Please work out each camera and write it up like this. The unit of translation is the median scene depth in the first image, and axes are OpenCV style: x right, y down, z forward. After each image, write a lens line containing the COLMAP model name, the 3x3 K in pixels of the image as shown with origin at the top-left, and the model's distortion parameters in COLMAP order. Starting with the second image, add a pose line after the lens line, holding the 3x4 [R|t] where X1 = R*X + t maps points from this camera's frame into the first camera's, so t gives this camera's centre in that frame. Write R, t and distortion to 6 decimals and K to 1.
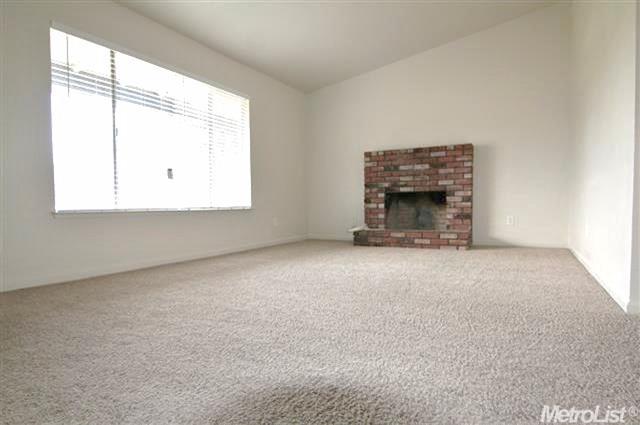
lens RADIAL K [[373.8, 0, 320.0], [0, 373.8, 212.5], [0, 0, 1]] dist [-0.000249, 0.000426]
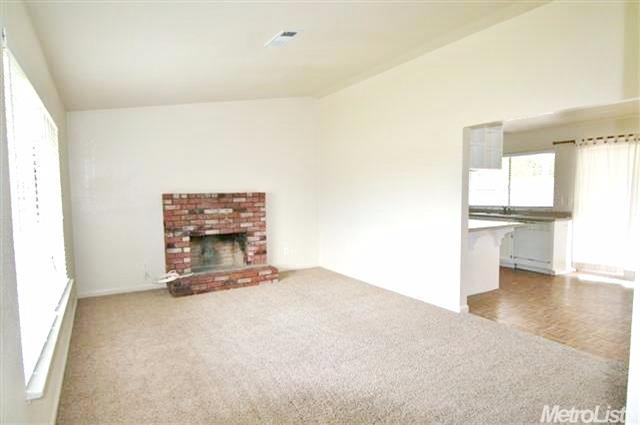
lens RADIAL K [[373.8, 0, 320.0], [0, 373.8, 212.5], [0, 0, 1]] dist [-0.000249, 0.000426]
pose [[0.513505, -0.043147, 0.857001, -0.519161], [0.029259, 0.999035, 0.032766, -0.145094], [-0.857588, 0.008249, 0.514271, 0.205544]]
